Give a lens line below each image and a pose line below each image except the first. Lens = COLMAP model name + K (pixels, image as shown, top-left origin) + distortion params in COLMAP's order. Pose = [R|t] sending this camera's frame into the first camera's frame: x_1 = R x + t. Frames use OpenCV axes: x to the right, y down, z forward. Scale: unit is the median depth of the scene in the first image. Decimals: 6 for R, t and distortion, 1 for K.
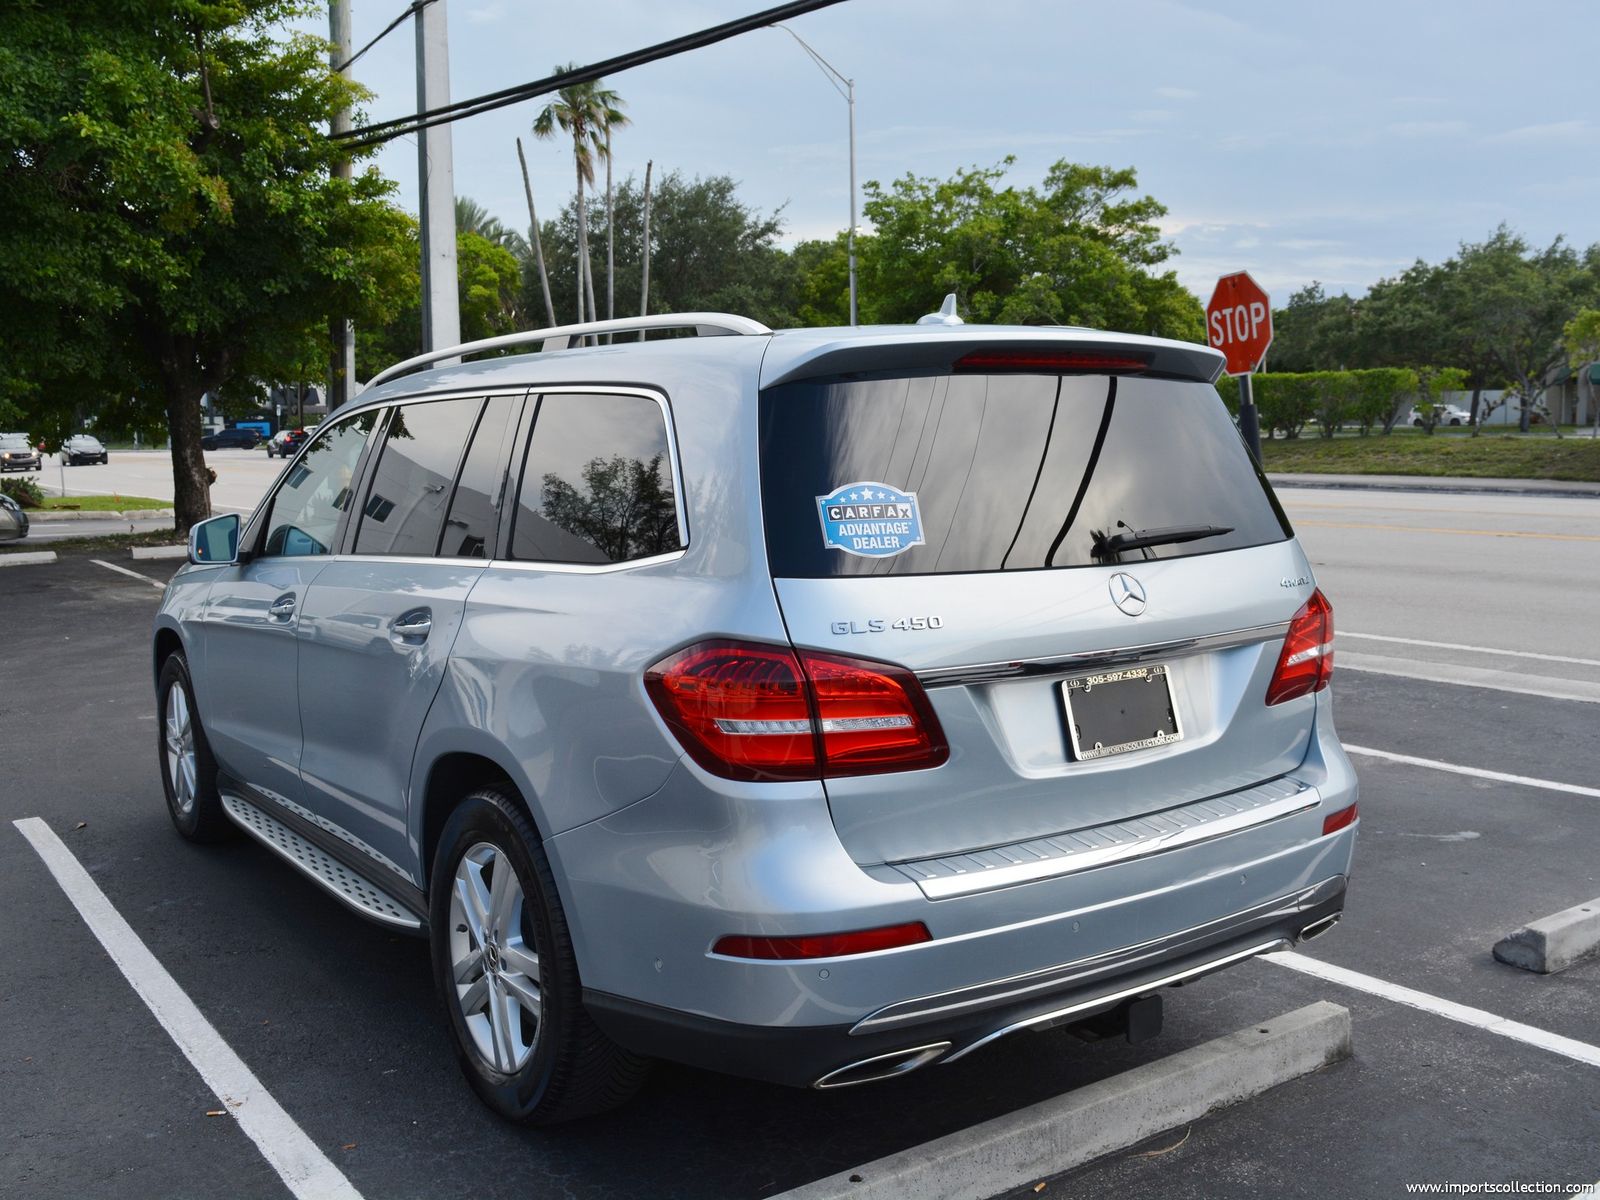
lens RADIAL K [[1553.4, 0, 800.0], [0, 1553.4, 600.0], [0, 0, 1]] dist [-0.109270, -0.013573]
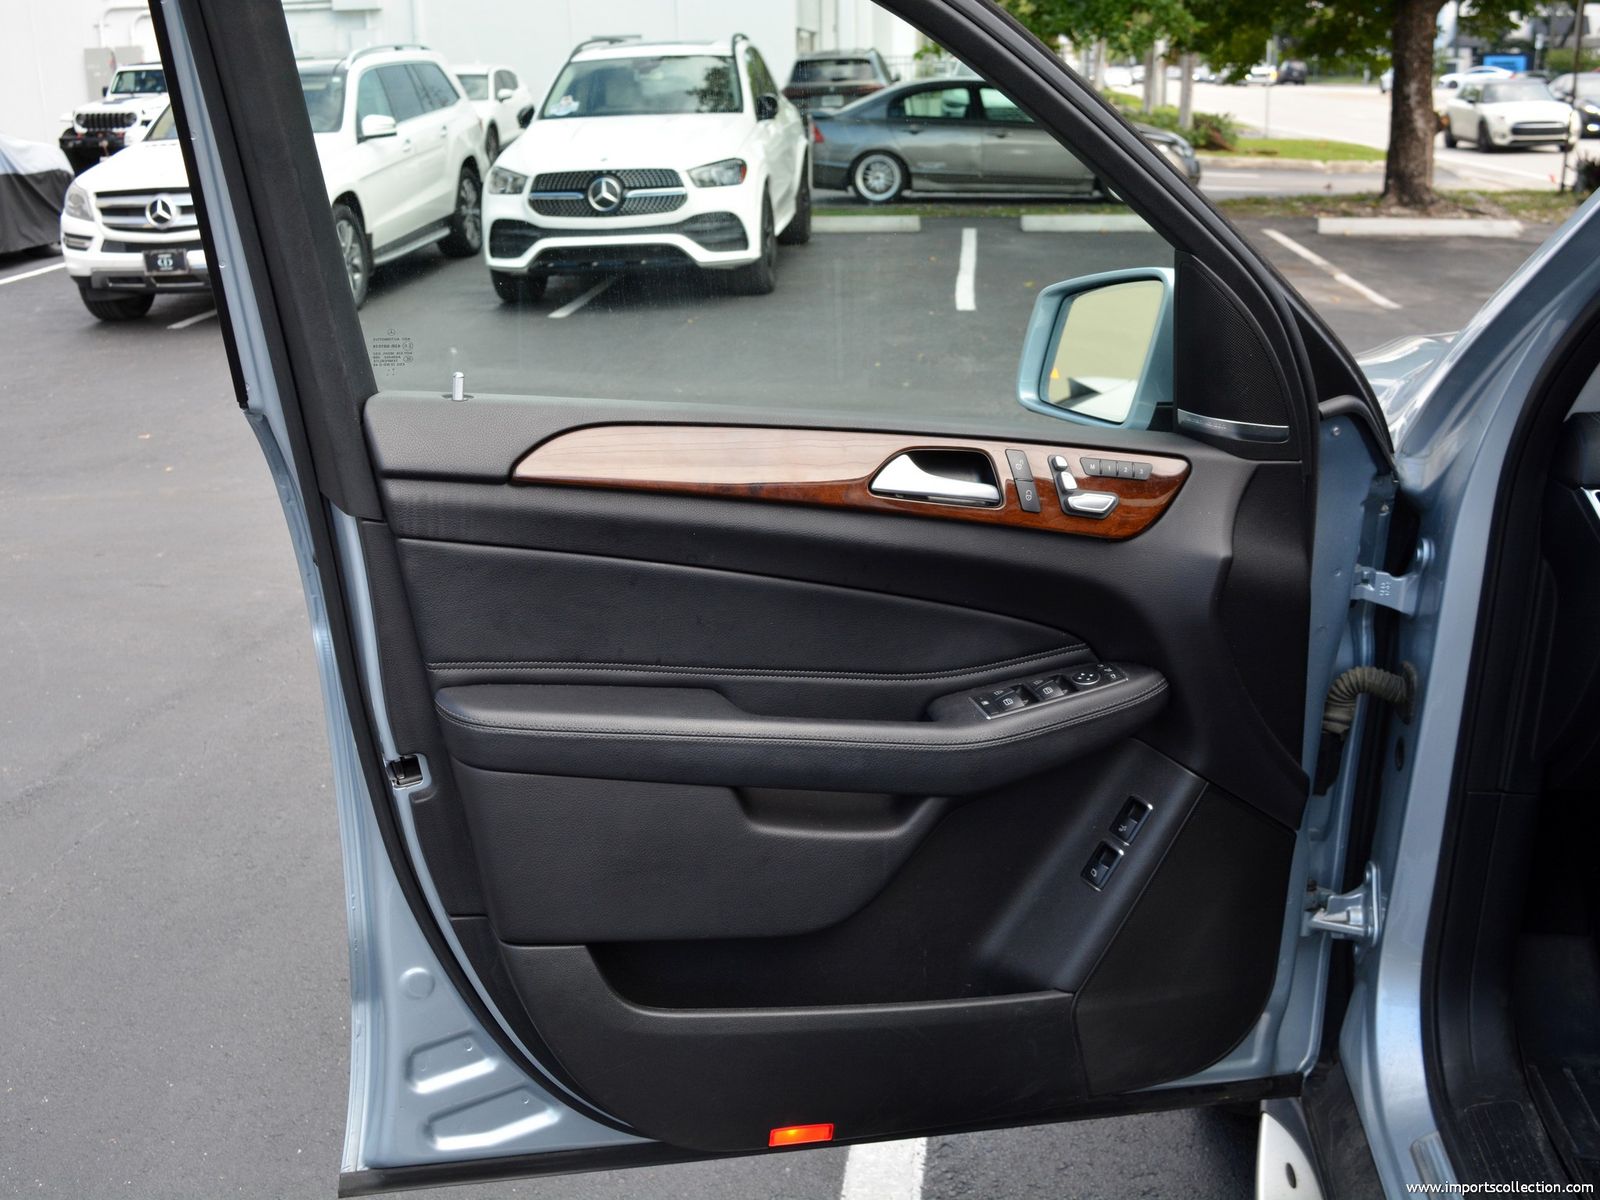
lens RADIAL K [[1795.3, 0, 800.0], [0, 1795.3, 600.0], [0, 0, 1]] dist [-0.083541, -0.002876]
pose [[0.760082, 0.187649, -0.622144, -0.052138], [-0.070910, 0.975633, 0.207634, -0.011818], [0.645947, -0.113702, 0.754867, 0.142242]]
